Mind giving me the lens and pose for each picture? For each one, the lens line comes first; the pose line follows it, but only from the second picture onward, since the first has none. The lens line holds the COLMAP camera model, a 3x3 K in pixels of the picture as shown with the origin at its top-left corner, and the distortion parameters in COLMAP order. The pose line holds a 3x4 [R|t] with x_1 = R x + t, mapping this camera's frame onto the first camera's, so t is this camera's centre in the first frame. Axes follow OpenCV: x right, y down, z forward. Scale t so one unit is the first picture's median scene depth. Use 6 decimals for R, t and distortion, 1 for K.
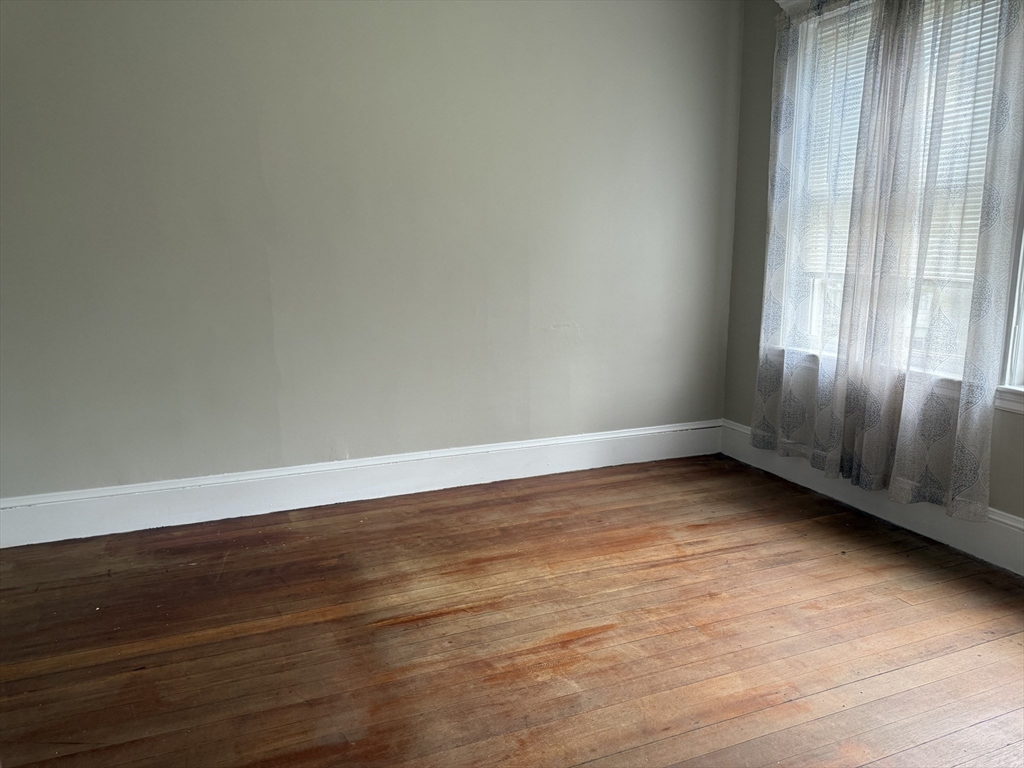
lens RADIAL K [[729.5, 0, 512.0], [0, 729.5, 384.0], [0, 0, 1]] dist [0.027617, -0.002205]
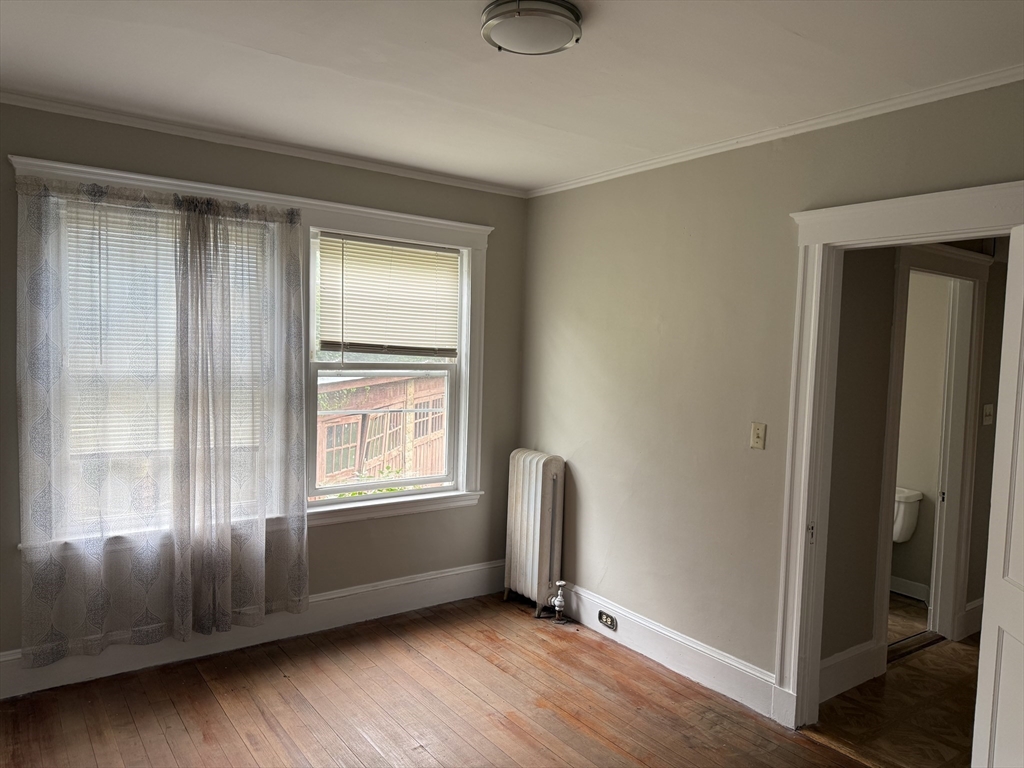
lens RADIAL K [[729.5, 0, 512.0], [0, 729.5, 384.0], [0, 0, 1]] dist [0.027617, -0.002205]
pose [[-0.226600, -0.057344, 0.972298, -0.658320], [0.154781, 0.983460, 0.094075, -0.252974], [-0.961611, 0.171810, -0.213976, 0.682893]]
